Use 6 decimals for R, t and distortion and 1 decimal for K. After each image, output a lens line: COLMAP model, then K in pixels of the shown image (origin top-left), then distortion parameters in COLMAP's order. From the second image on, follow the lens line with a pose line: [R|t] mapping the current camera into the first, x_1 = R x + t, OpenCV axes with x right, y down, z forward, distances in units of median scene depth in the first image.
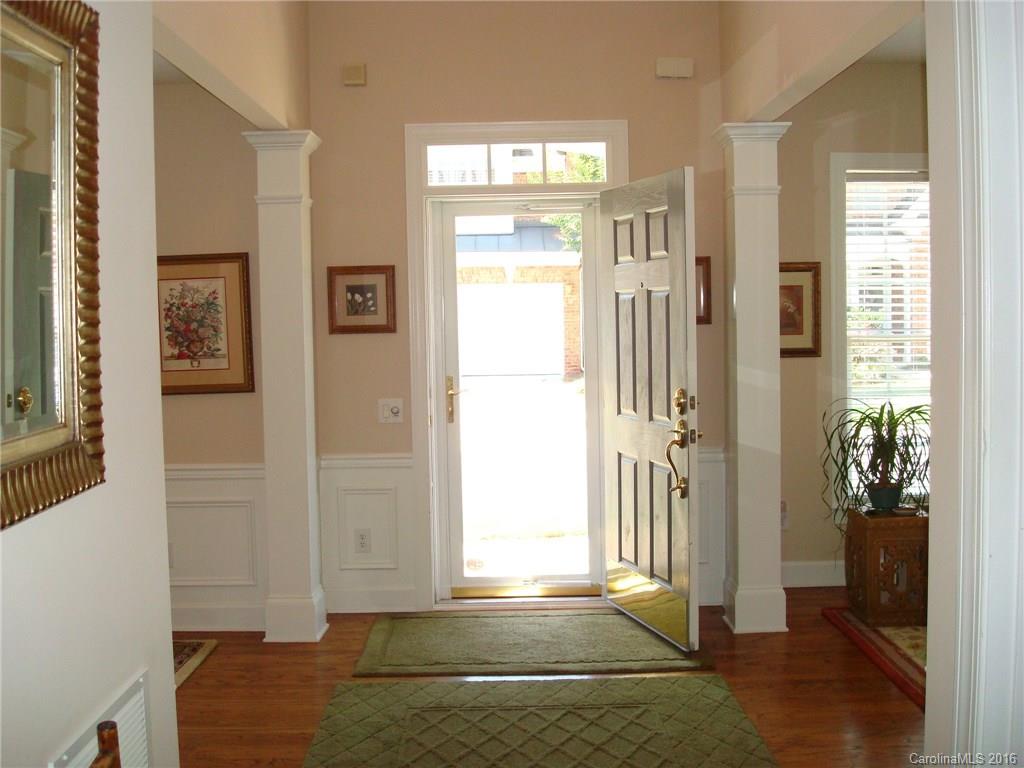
lens RADIAL K [[1072.8, 0, 512.0], [0, 1072.8, 384.0], [0, 0, 1]] dist [-0.116093, -0.003930]
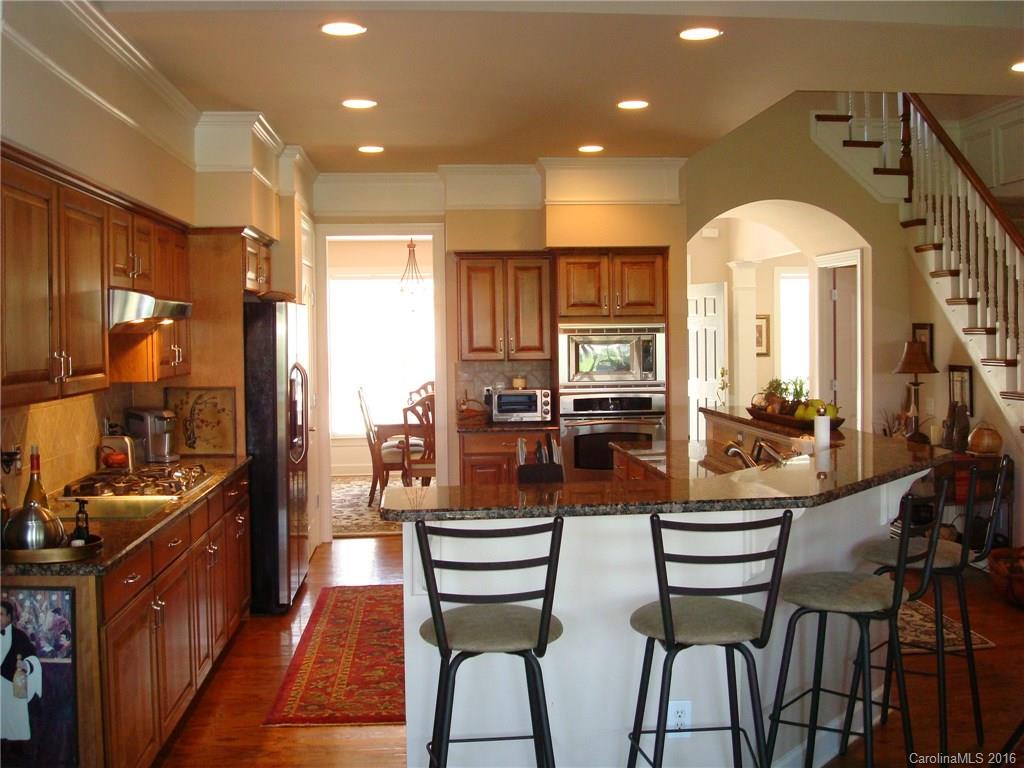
lens RADIAL K [[1072.8, 0, 512.0], [0, 1072.8, 384.0], [0, 0, 1]] dist [-0.116093, -0.003930]
pose [[0.996133, 0.003561, 0.087789, -0.497831], [-0.002265, 0.999887, -0.014855, 0.073690], [-0.087832, 0.014599, 0.996028, -1.323268]]
